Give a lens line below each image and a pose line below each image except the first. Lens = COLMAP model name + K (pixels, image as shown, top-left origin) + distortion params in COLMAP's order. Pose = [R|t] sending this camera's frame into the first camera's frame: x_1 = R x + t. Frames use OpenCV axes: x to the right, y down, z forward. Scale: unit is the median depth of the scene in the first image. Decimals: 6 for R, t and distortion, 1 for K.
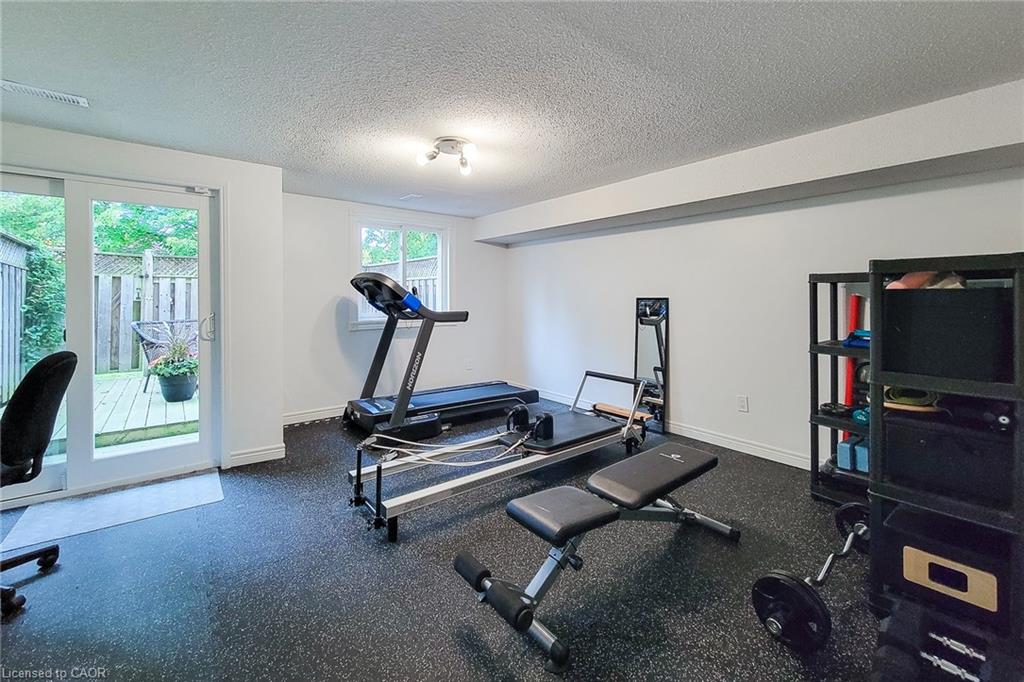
lens RADIAL K [[424.5, 0, 524.1], [0, 424.5, 299.9], [0, 0, 1]] dist [0.004062, -0.001499]
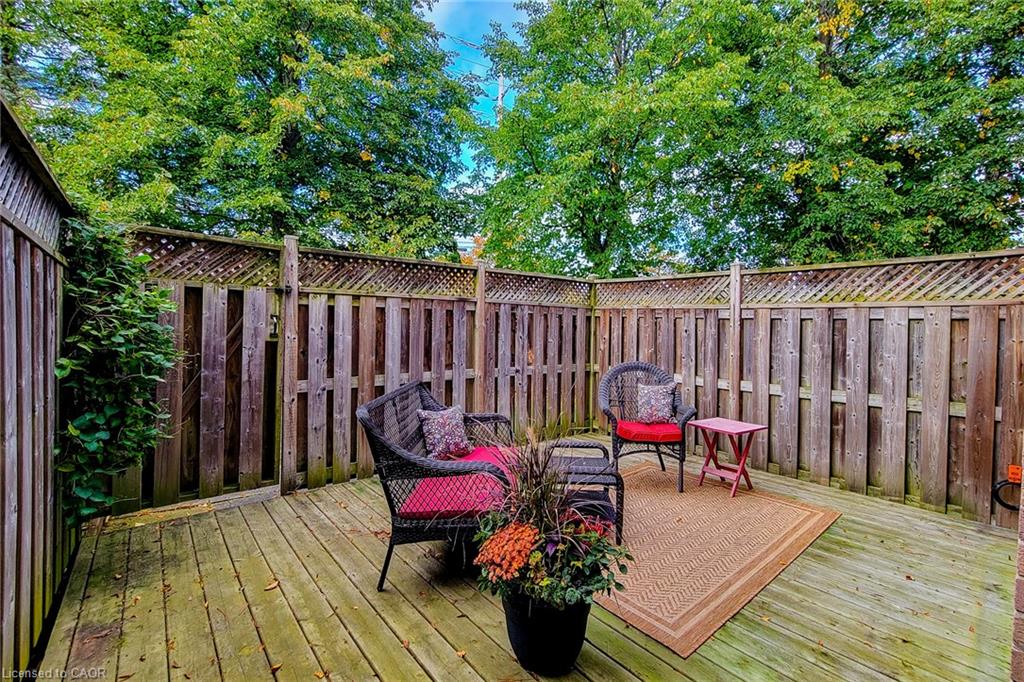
lens RADIAL K [[424.5, 0, 512.1], [0, 424.5, 335.6], [0, 0, 1]] dist [0.004062, -0.001499]
pose [[0.999513, 0.016689, 0.026349, -0.764597], [-0.017130, 0.999716, 0.016577, -0.019977], [-0.026065, -0.017021, 0.999515, 0.597850]]
